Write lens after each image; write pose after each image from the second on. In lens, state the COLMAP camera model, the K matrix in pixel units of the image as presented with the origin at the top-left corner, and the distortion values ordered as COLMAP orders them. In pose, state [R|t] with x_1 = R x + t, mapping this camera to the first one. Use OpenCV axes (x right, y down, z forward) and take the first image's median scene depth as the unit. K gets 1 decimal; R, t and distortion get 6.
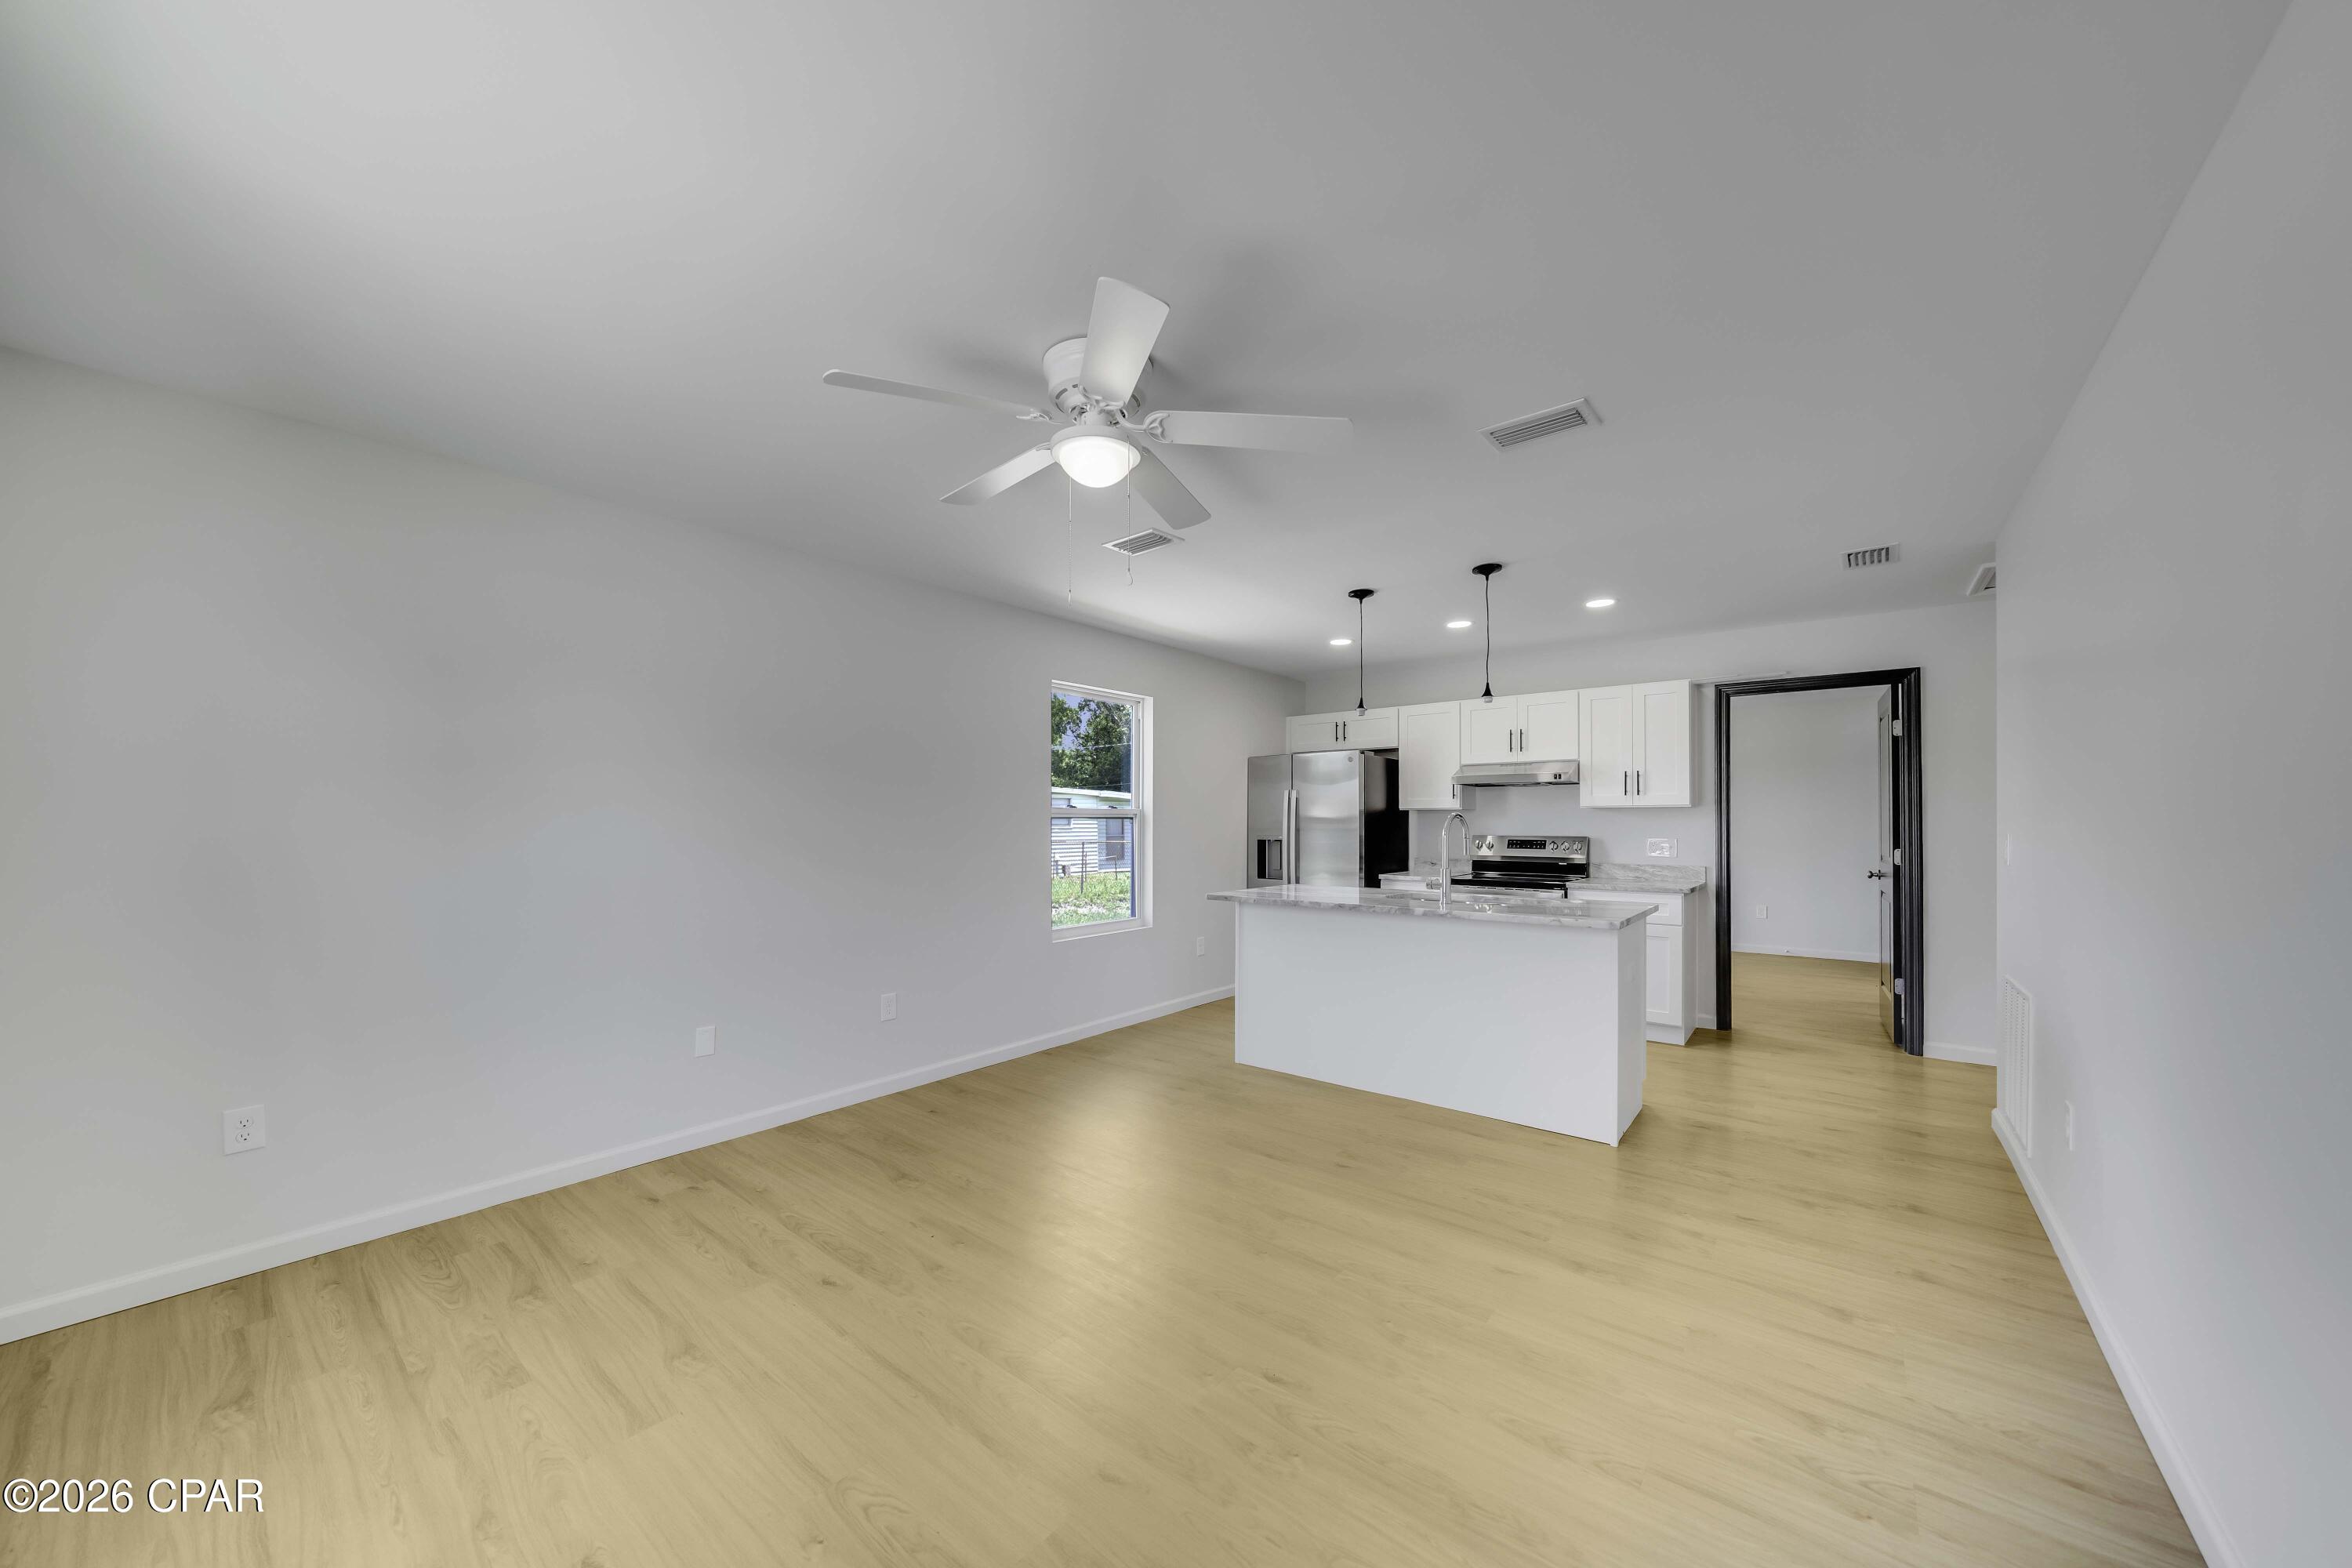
lens RADIAL K [[837.5, 0, 1174.2], [0, 837.5, 819.1], [0, 0, 1]] dist [0.009943, 0.000007]
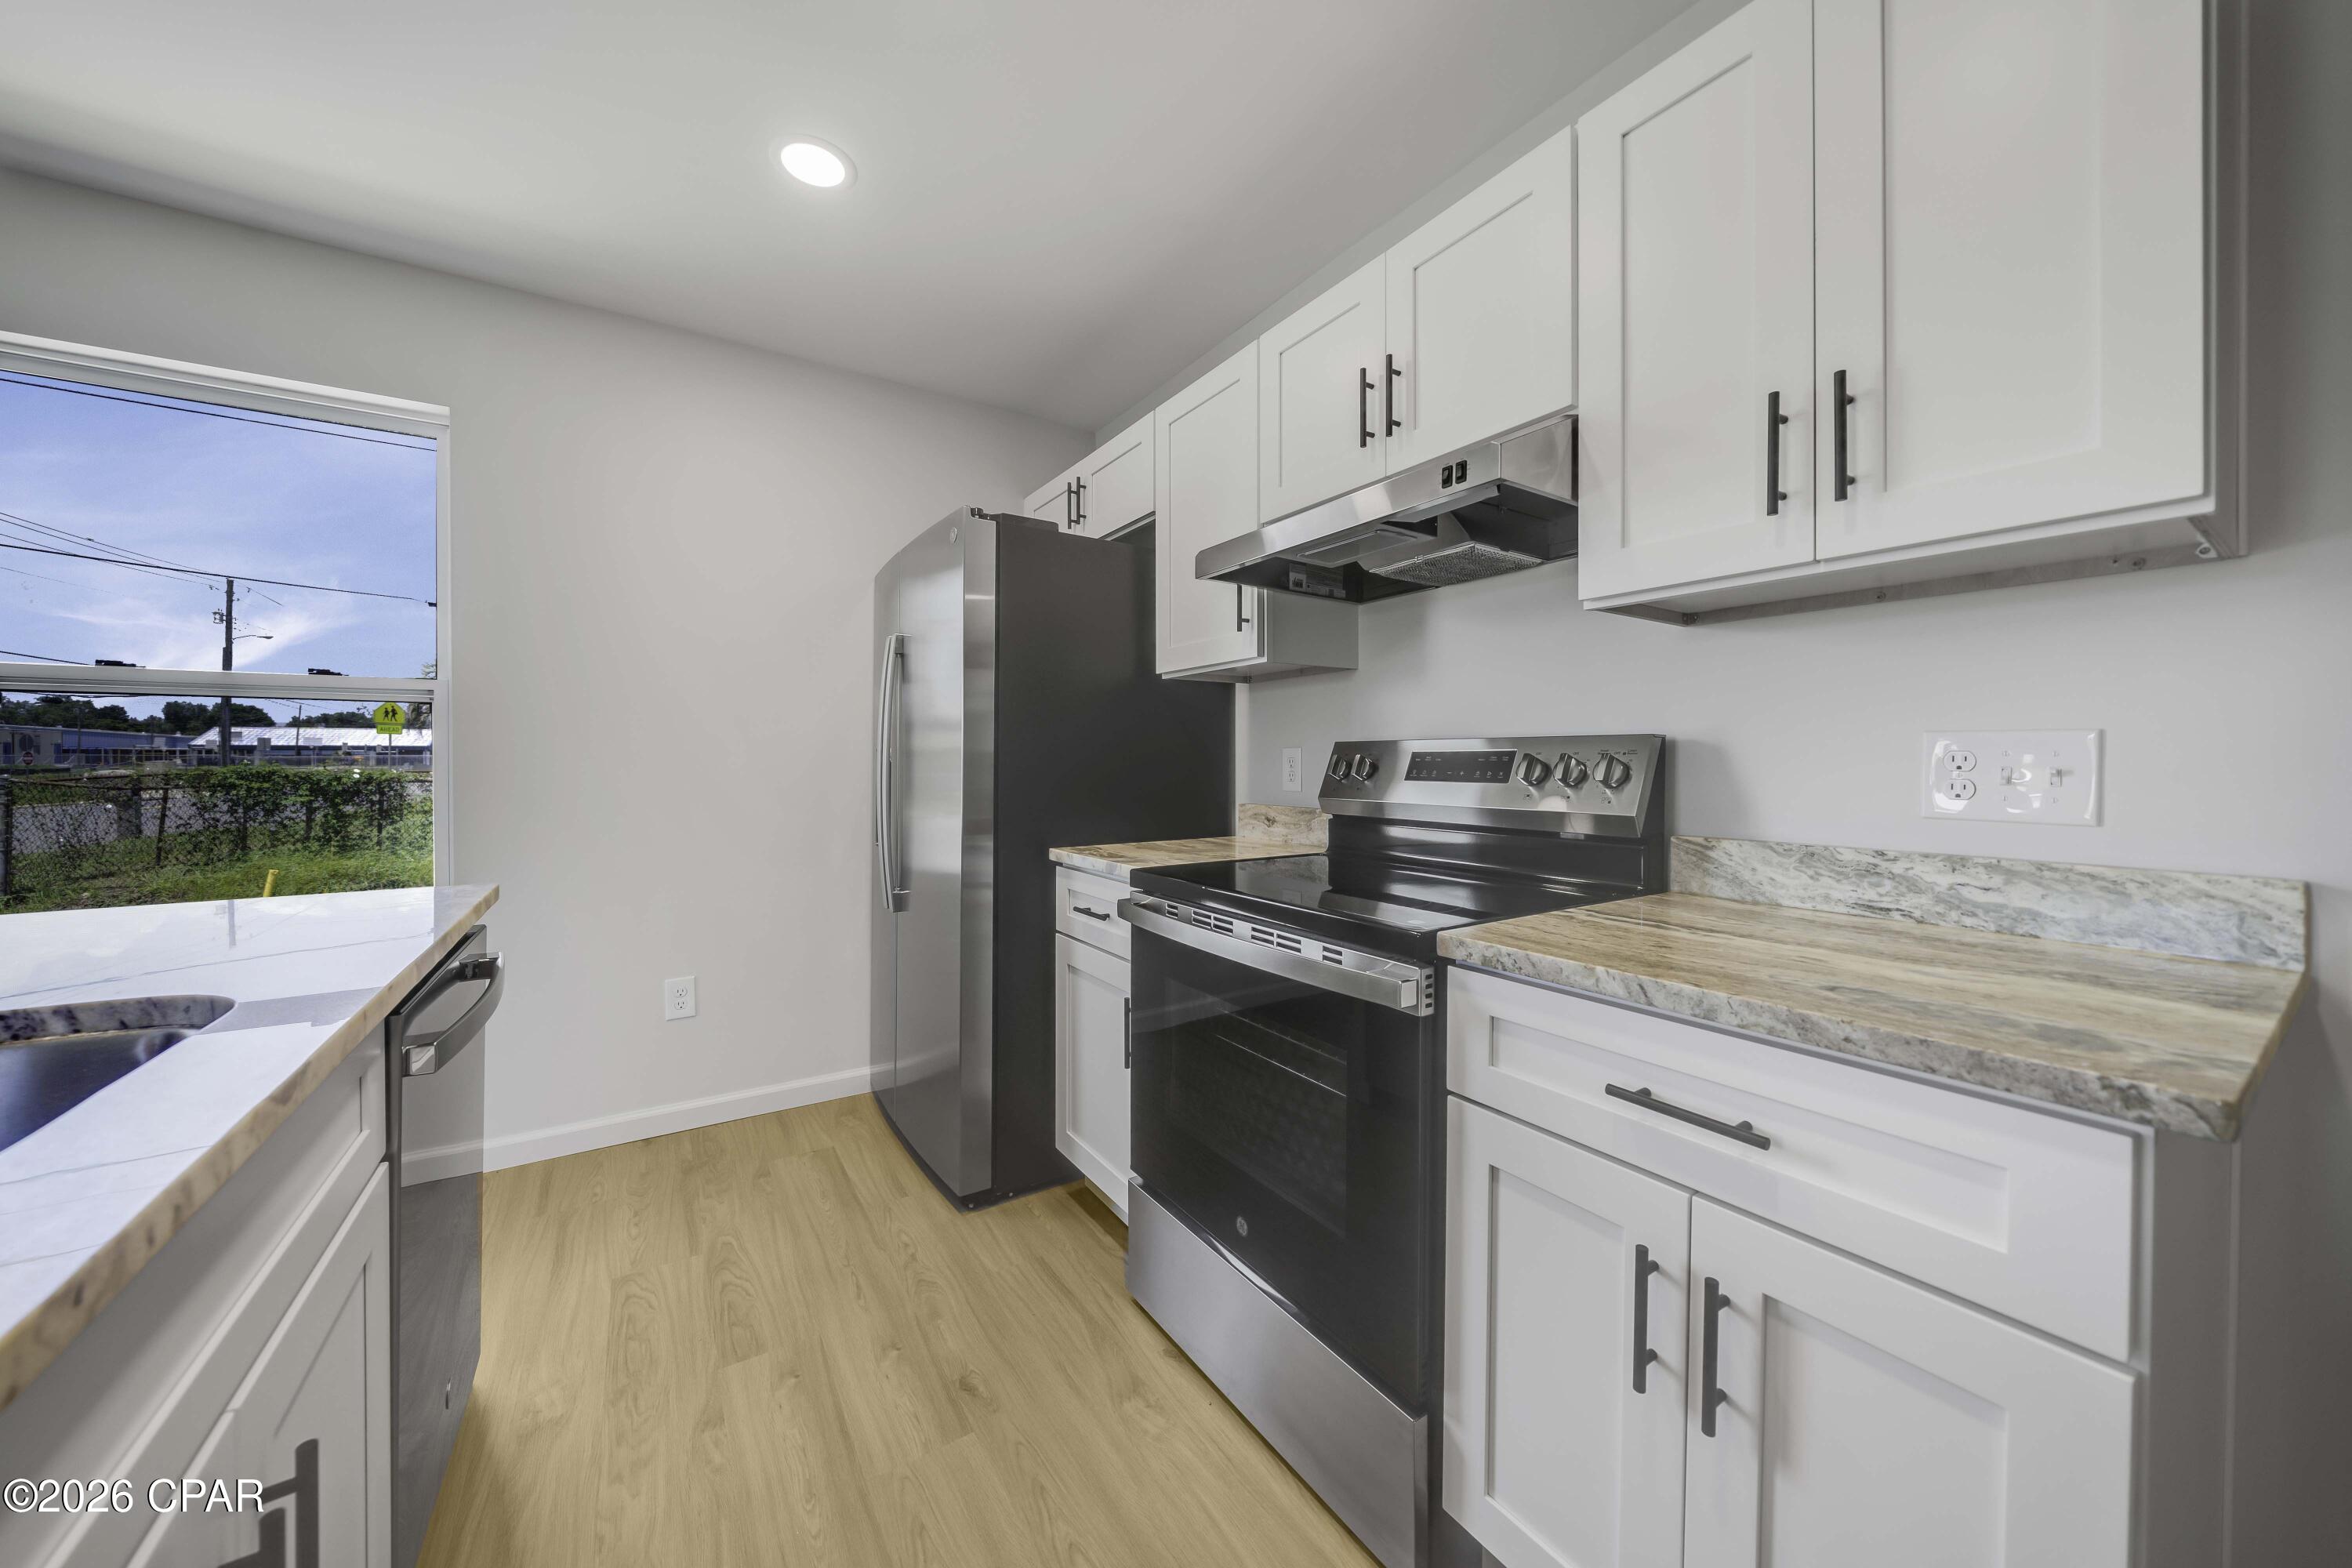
lens RADIAL K [[819.1, 0, 1159.0], [0, 819.1, 771.1], [0, 0, 1]] dist [-0.000585, 0.000164]
pose [[0.947869, 0.004374, -0.318630, 0.415954], [-0.000640, 0.999930, 0.011823, 0.028566], [0.318659, -0.011003, 0.947805, 0.691560]]
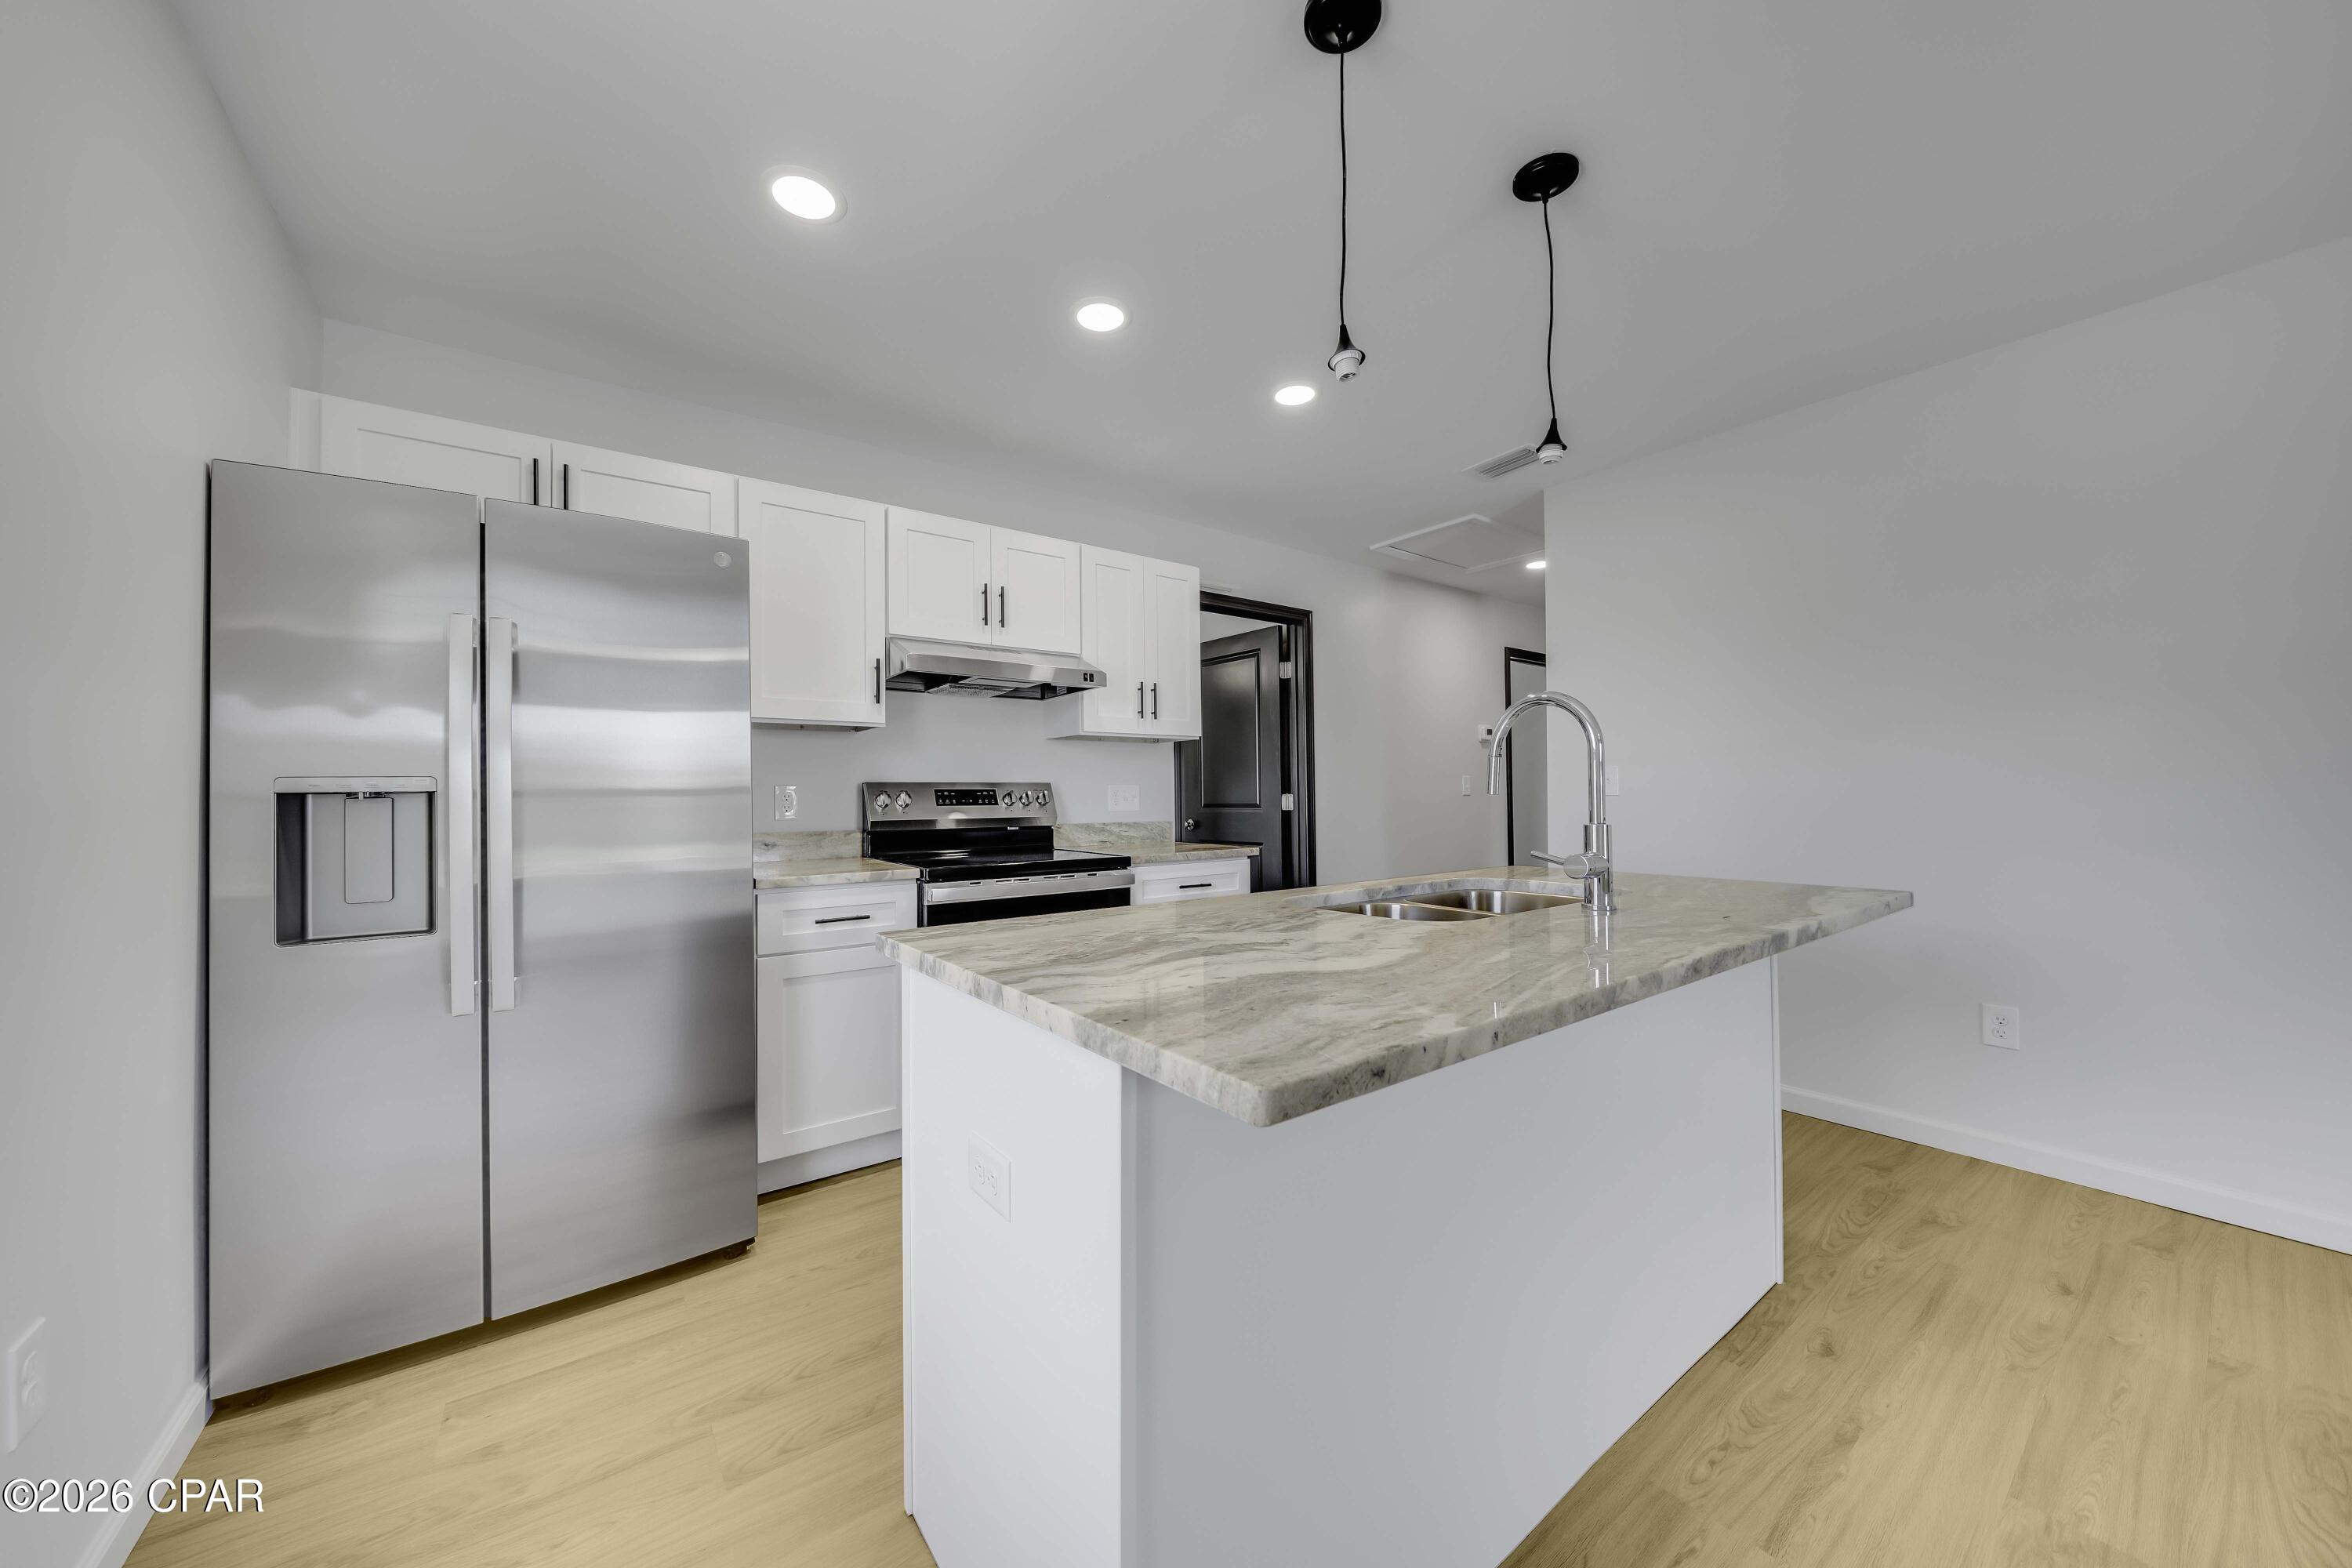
lens RADIAL K [[821.6, 0, 1164.2], [0, 821.6, 786.6], [0, 0, 1]] dist [-0.000707, -0.000095]
pose [[0.253503, 0.008376, 0.967298, -0.079411], [0.006195, 0.999928, -0.010282, 0.029495], [-0.967315, 0.008599, 0.253433, 0.738666]]
